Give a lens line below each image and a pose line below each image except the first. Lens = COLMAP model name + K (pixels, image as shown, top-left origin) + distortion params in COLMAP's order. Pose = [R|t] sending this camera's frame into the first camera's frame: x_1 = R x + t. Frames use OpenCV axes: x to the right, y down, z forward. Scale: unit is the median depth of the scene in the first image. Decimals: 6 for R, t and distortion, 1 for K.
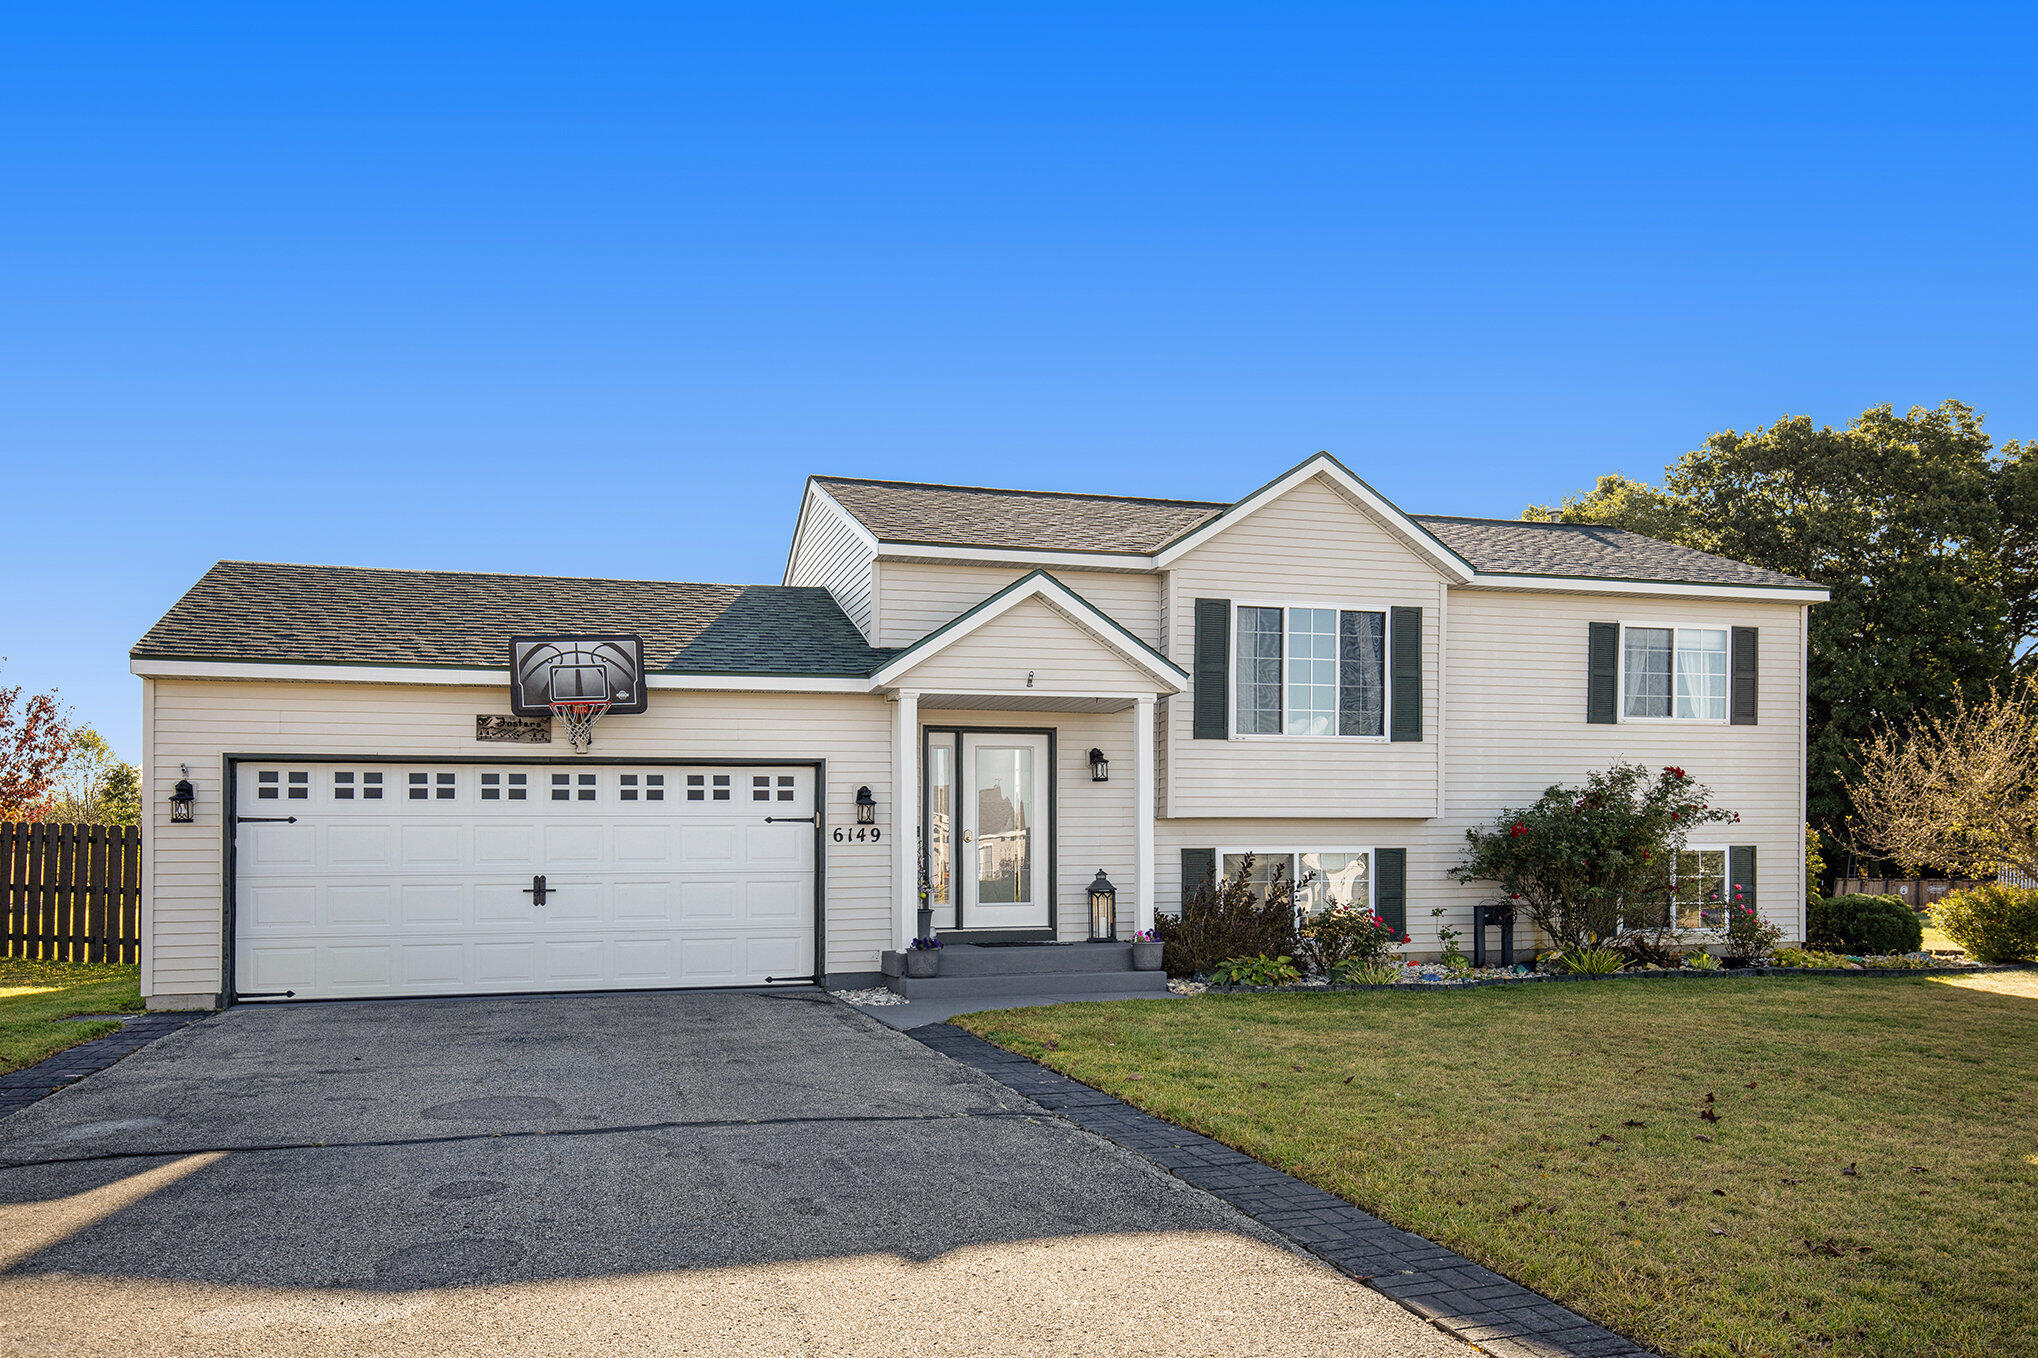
lens RADIAL K [[1470.6, 0, 1006.2], [0, 1470.6, 730.0], [0, 0, 1]] dist [0.035629, -0.001173]
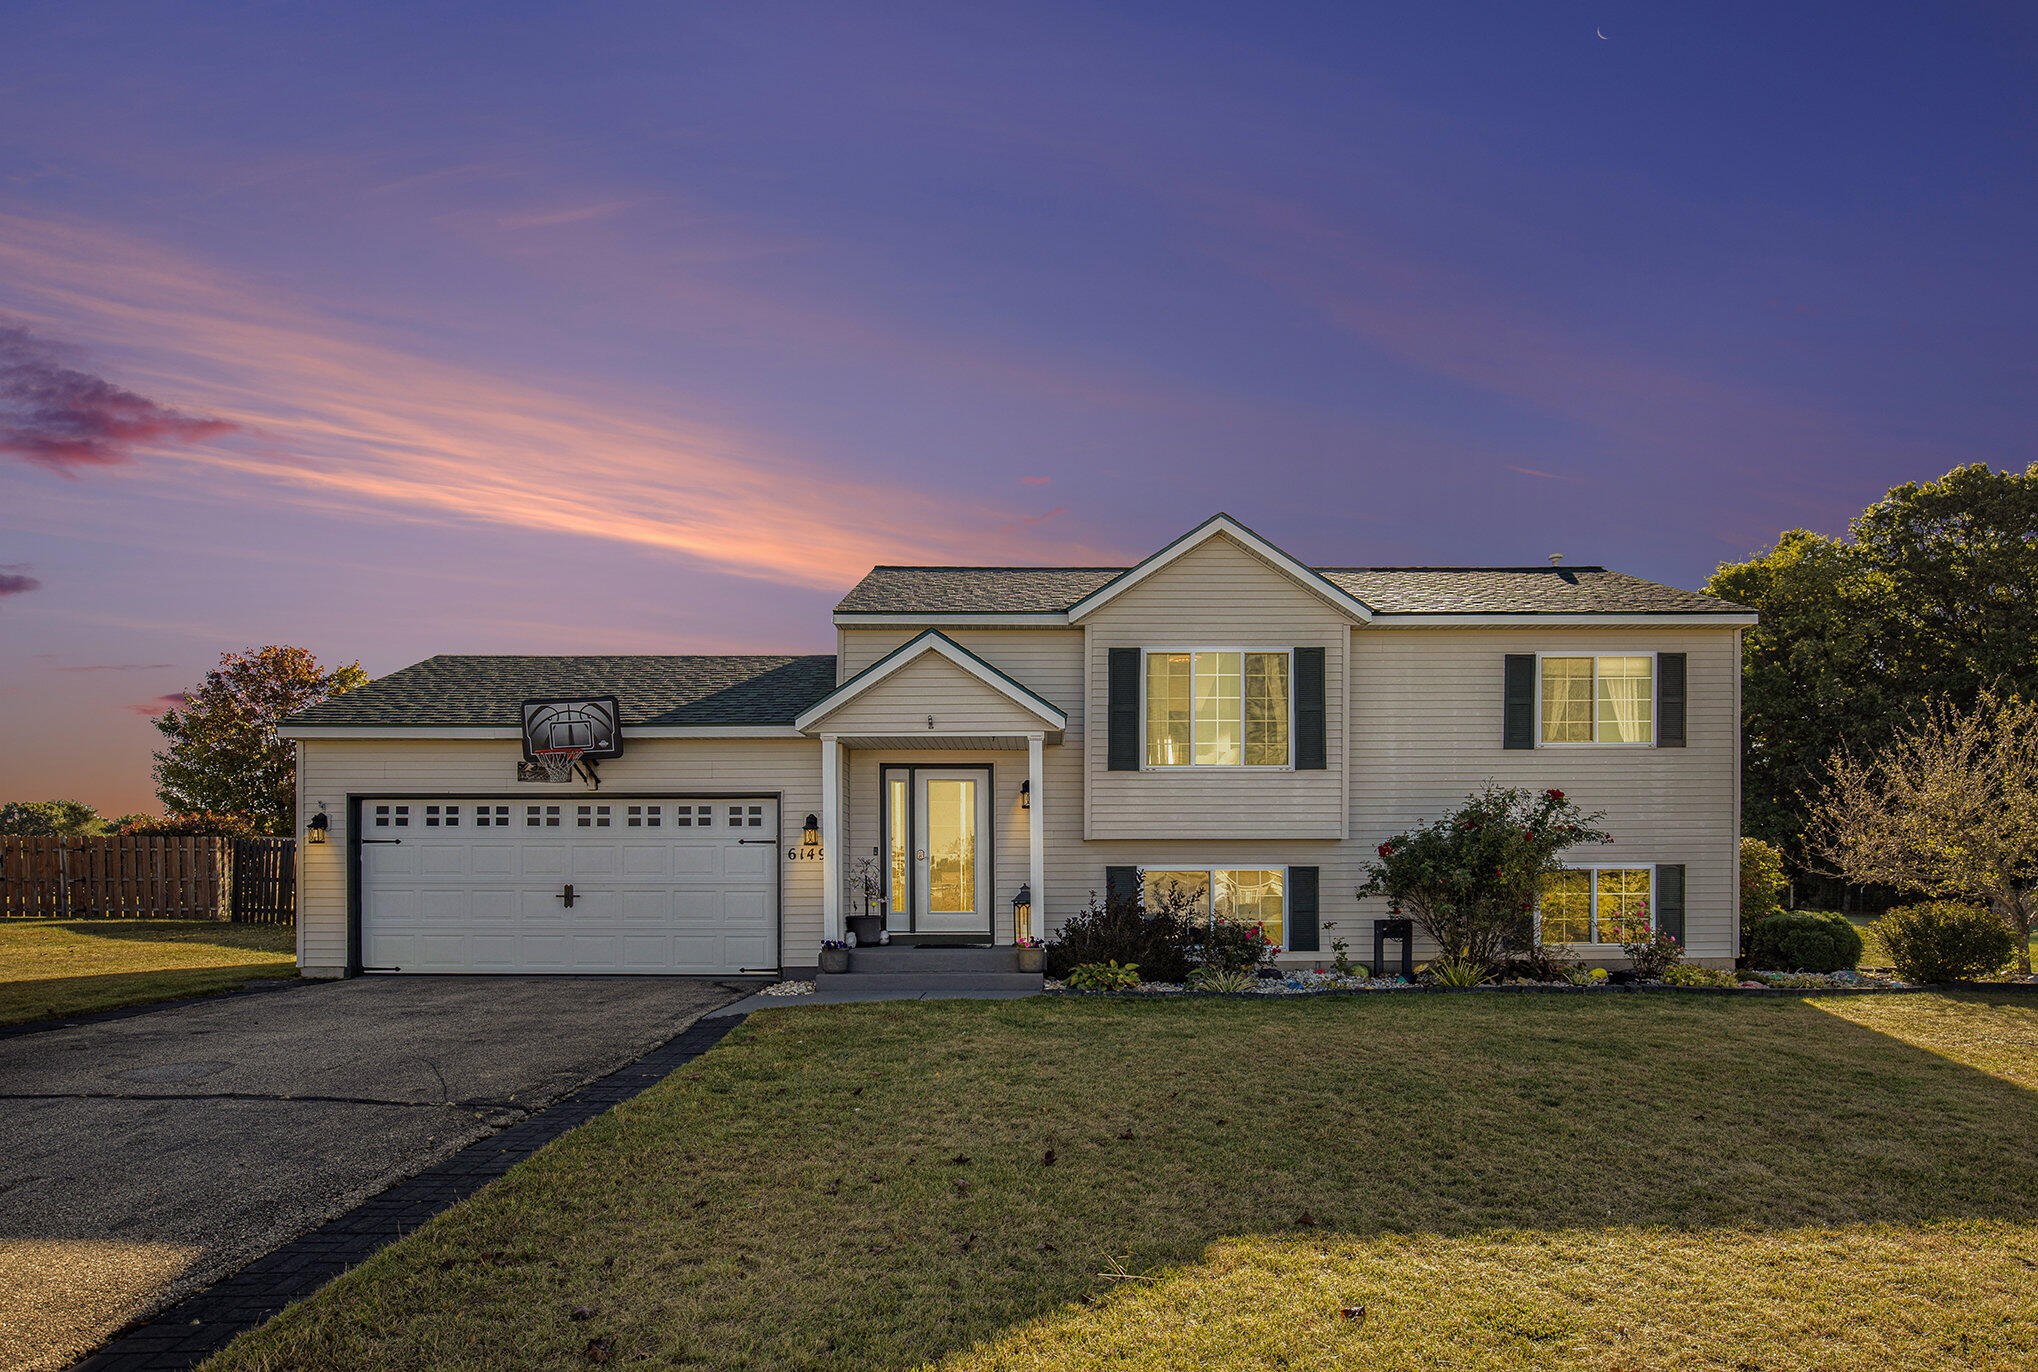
lens RADIAL K [[1128.3, 0, 1022.9], [0, 1128.3, 750.6], [0, 0, 1]] dist [-0.012991, -0.000916]
pose [[0.962795, -0.023142, -0.269240, 0.301067], [0.018014, 0.999606, -0.021503, 0.008242], [0.269632, 0.015852, 0.962833, 0.135943]]
